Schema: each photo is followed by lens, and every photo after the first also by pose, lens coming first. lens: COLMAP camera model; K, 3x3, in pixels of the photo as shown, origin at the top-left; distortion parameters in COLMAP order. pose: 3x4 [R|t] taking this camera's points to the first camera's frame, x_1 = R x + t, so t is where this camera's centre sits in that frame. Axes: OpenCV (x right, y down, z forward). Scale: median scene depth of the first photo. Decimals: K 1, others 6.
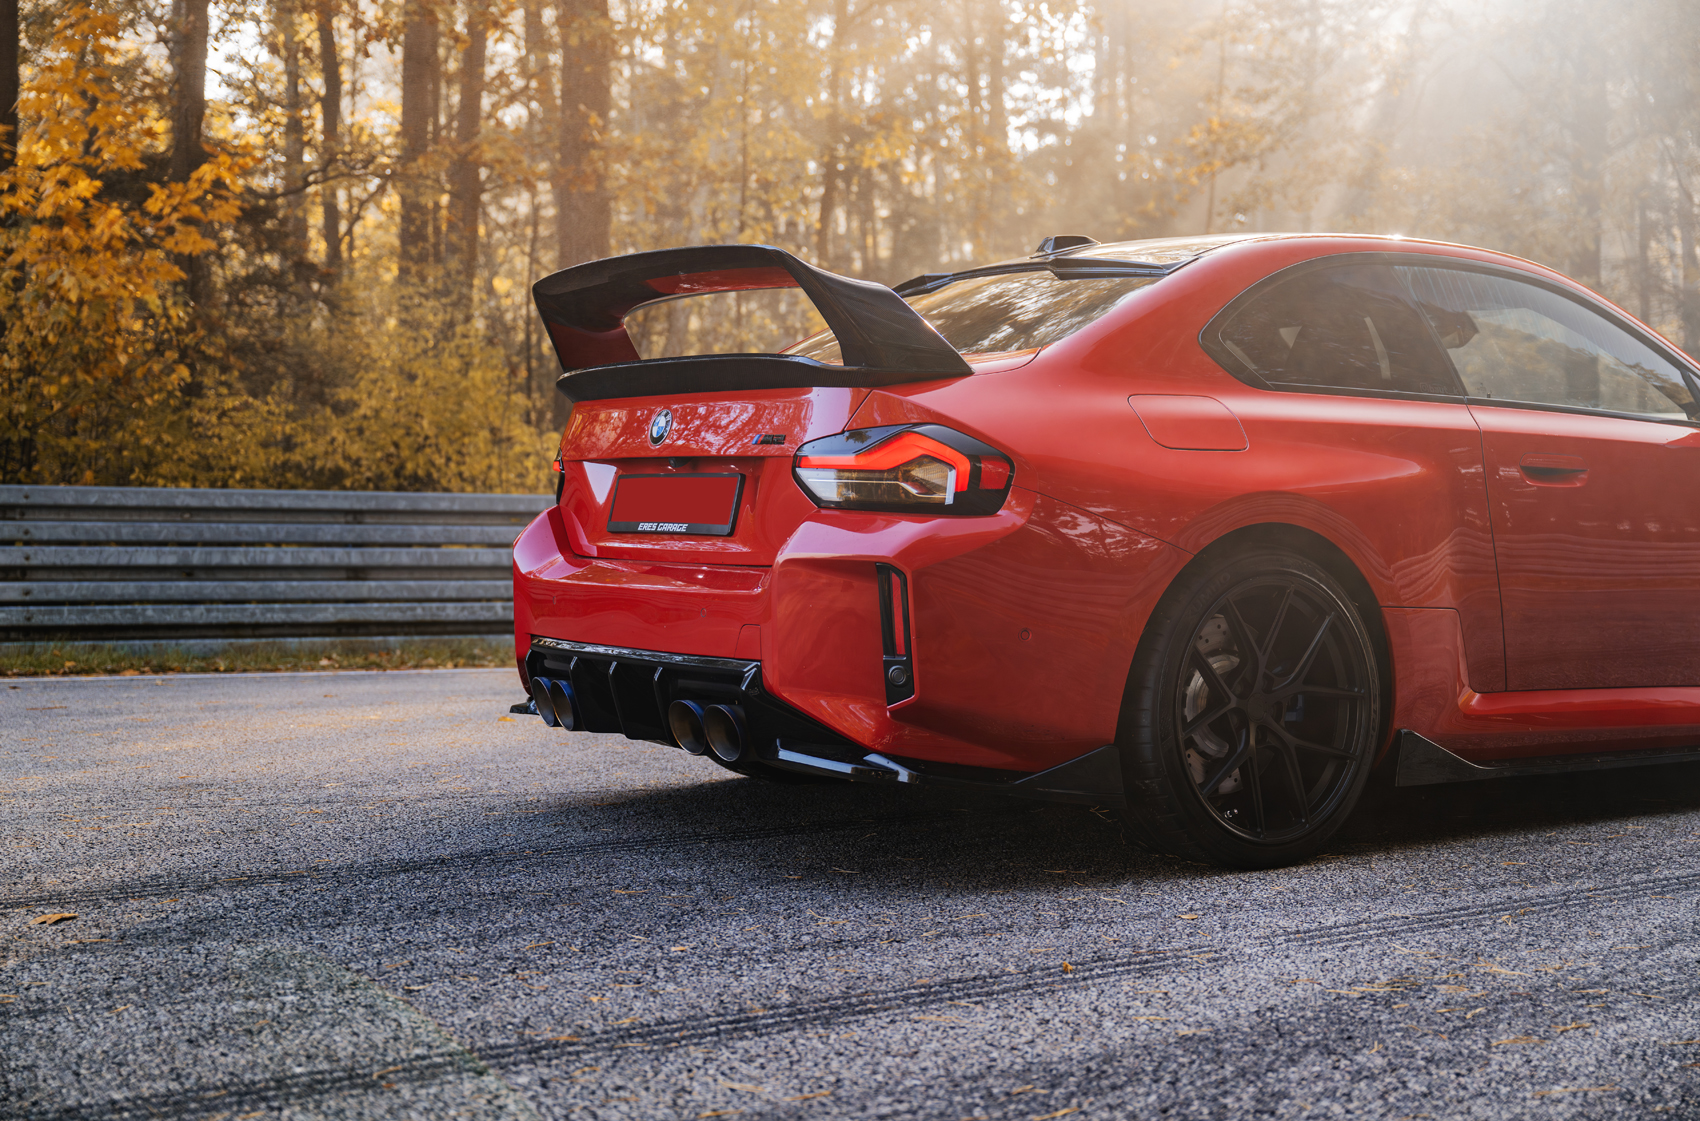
lens RADIAL K [[2273.7, 0, 880.6], [0, 2273.7, 541.2], [0, 0, 1]] dist [-0.008934, 0.000000]
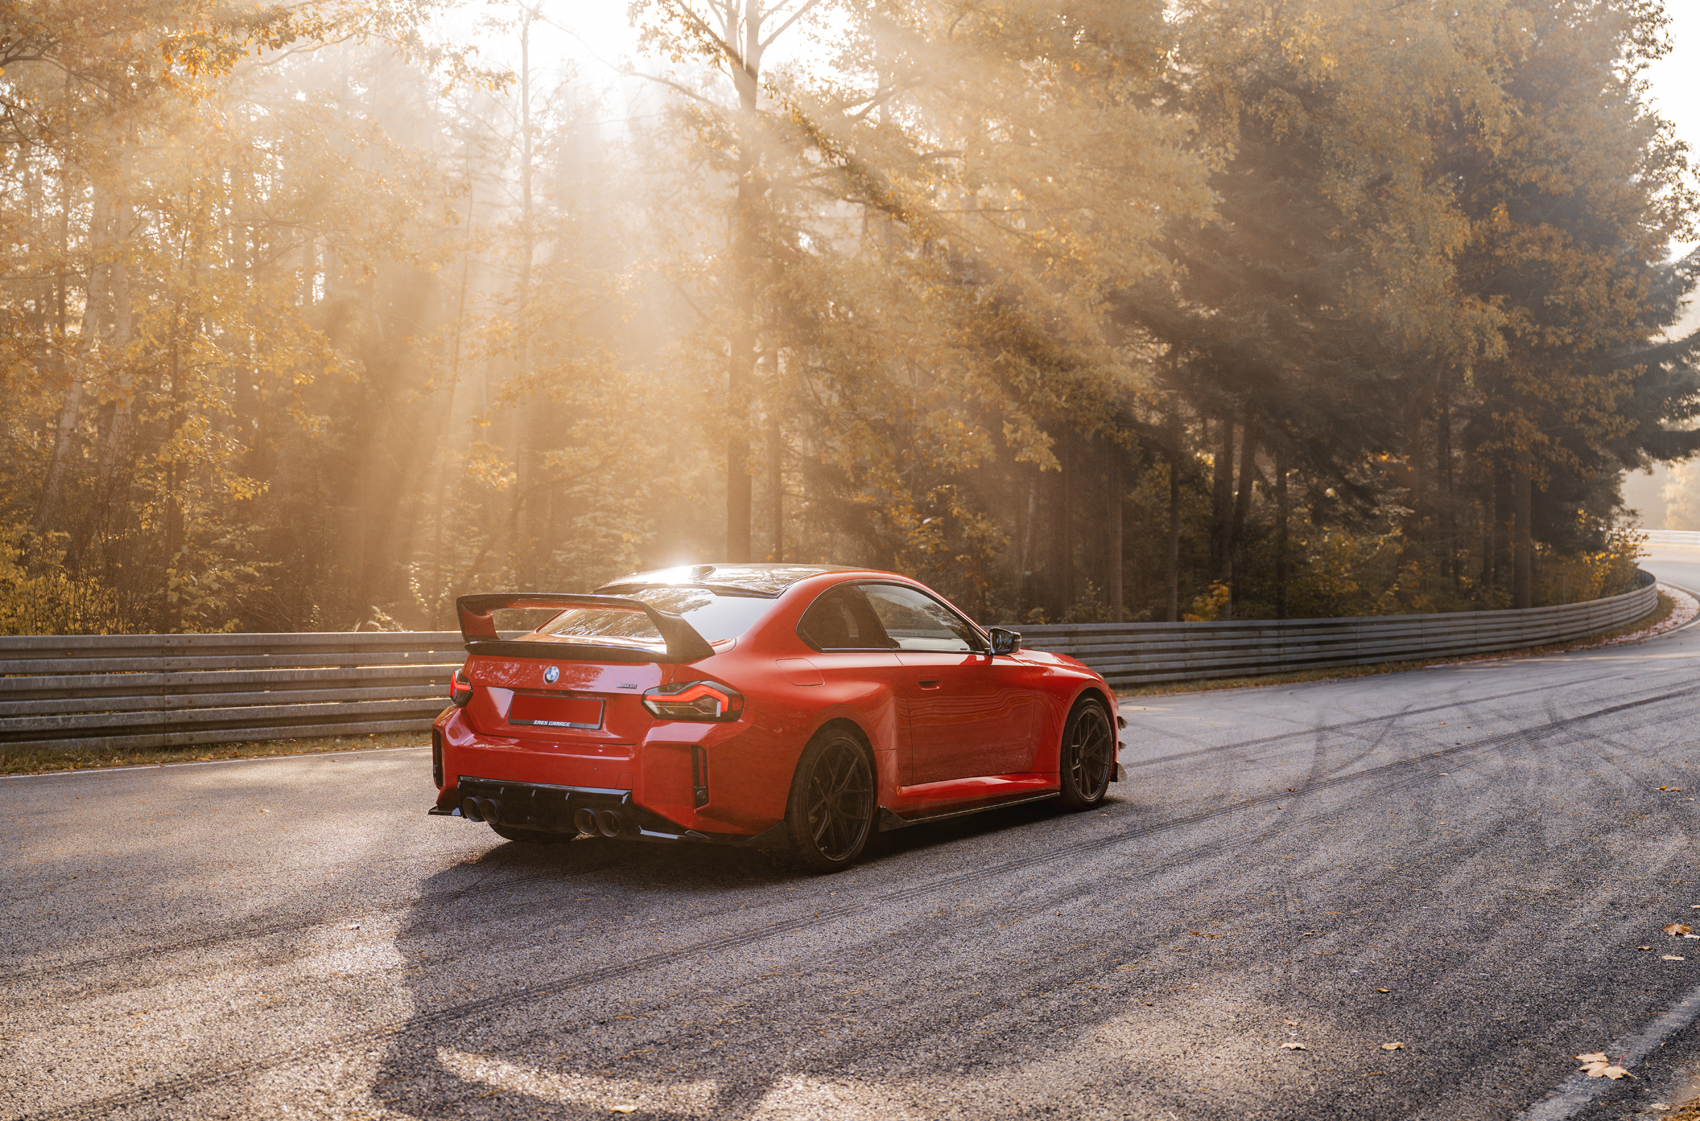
lens RADIAL K [[1943.8, 0, 865.4], [0, 1943.8, 566.7], [0, 0, 1]] dist [-0.000132, 0.000000]
pose [[0.918536, 0.005374, 0.395300, -0.206917], [0.001617, 0.999848, -0.017350, -0.045546], [-0.395333, 0.016576, 0.918388, -0.285628]]
